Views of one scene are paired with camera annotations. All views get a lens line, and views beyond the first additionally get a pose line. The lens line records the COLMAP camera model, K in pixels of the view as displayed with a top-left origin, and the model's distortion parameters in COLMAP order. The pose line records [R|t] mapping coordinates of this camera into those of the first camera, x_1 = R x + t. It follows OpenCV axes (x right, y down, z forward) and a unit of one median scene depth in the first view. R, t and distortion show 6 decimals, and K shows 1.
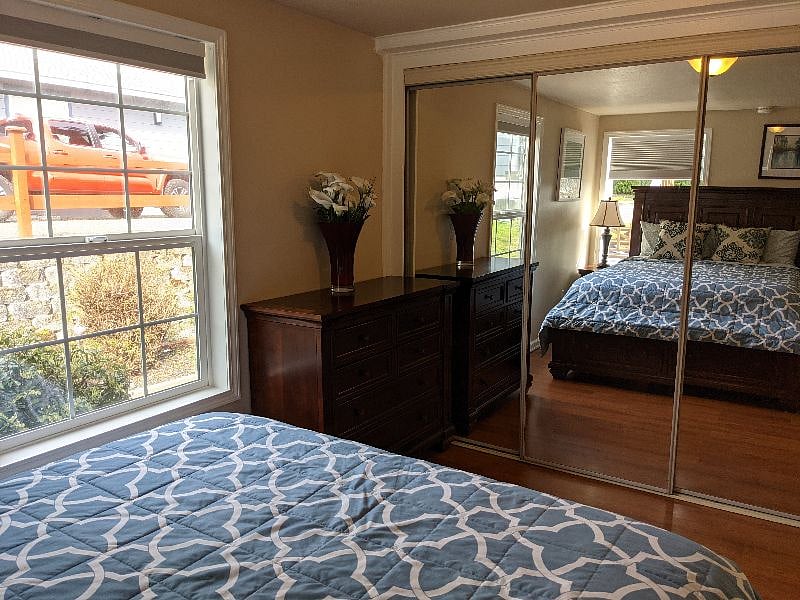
lens RADIAL K [[626.1, 0, 400.2], [0, 626.1, 300.3], [0, 0, 1]] dist [0.008849, -0.010579]
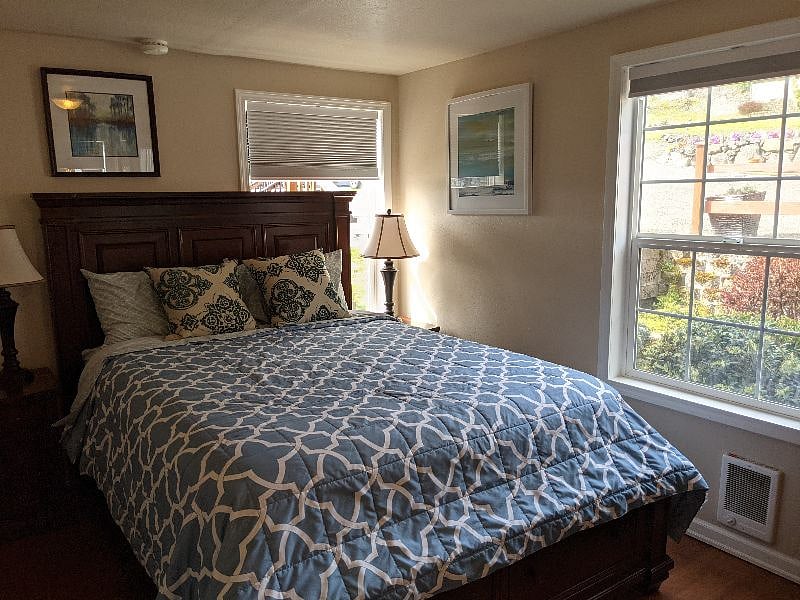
lens RADIAL K [[626.1, 0, 399.7], [0, 626.1, 301.6], [0, 0, 1]] dist [0.008849, -0.010579]
pose [[-0.362772, 0.151961, -0.919404, 1.213394], [-0.152508, 0.963631, 0.219446, -0.227035], [0.919314, 0.219825, -0.326403, 1.297077]]
